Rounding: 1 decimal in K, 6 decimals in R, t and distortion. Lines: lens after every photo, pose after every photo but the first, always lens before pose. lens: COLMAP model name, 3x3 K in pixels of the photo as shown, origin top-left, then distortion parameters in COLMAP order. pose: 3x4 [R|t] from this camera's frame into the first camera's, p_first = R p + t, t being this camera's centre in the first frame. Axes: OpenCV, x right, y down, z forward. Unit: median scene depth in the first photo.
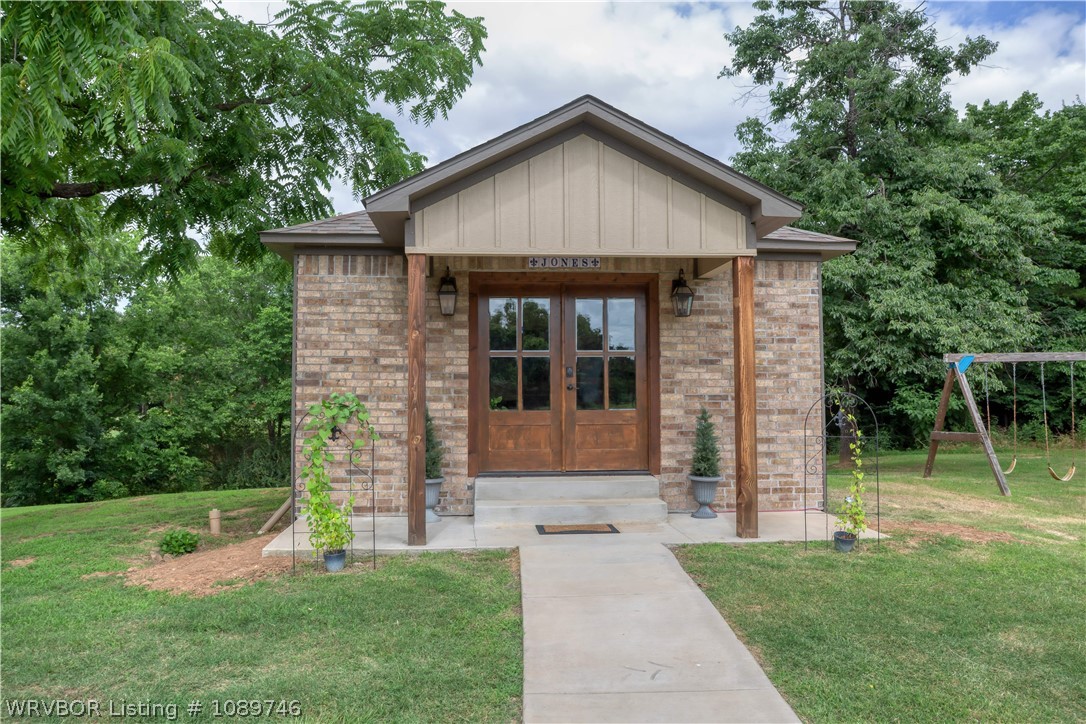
lens RADIAL K [[821.0, 0, 543.6], [0, 821.0, 355.5], [0, 0, 1]] dist [-0.032433, 0.105574]
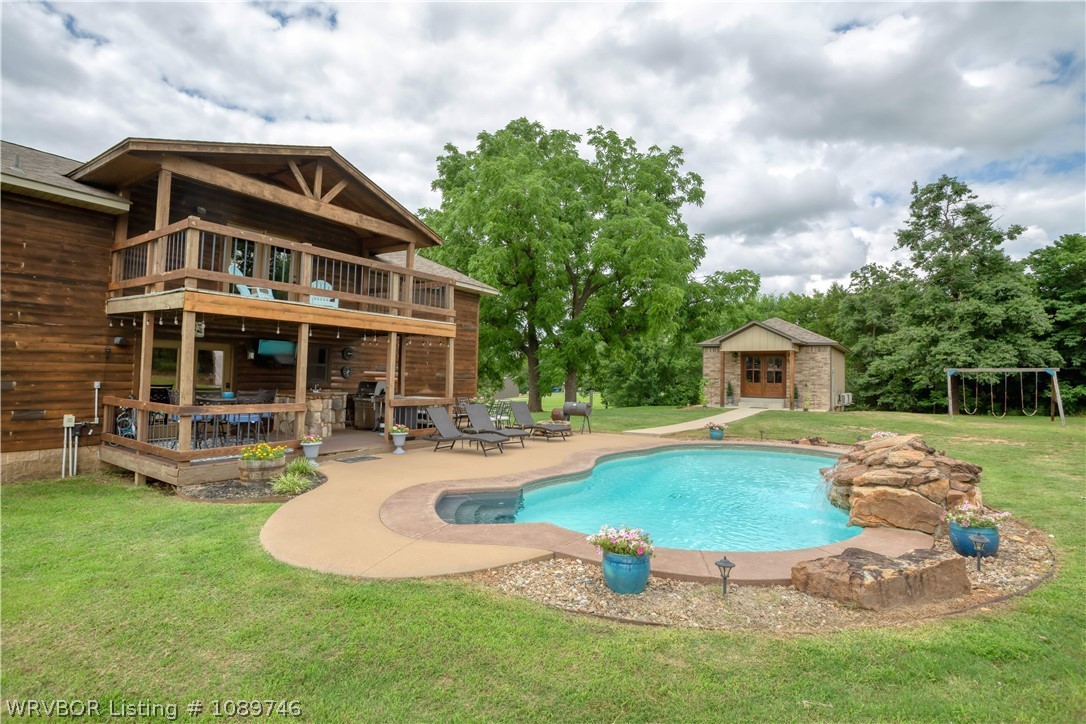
lens RADIAL K [[529.2, 0, 541.5], [0, 529.2, 351.9], [0, 0, 1]] dist [-0.071850, 0.029988]
pose [[0.765289, -0.007729, -0.643641, 0.905569], [0.003137, 0.999961, -0.008277, -0.077813], [0.643680, 0.004315, 0.765283, -1.858072]]
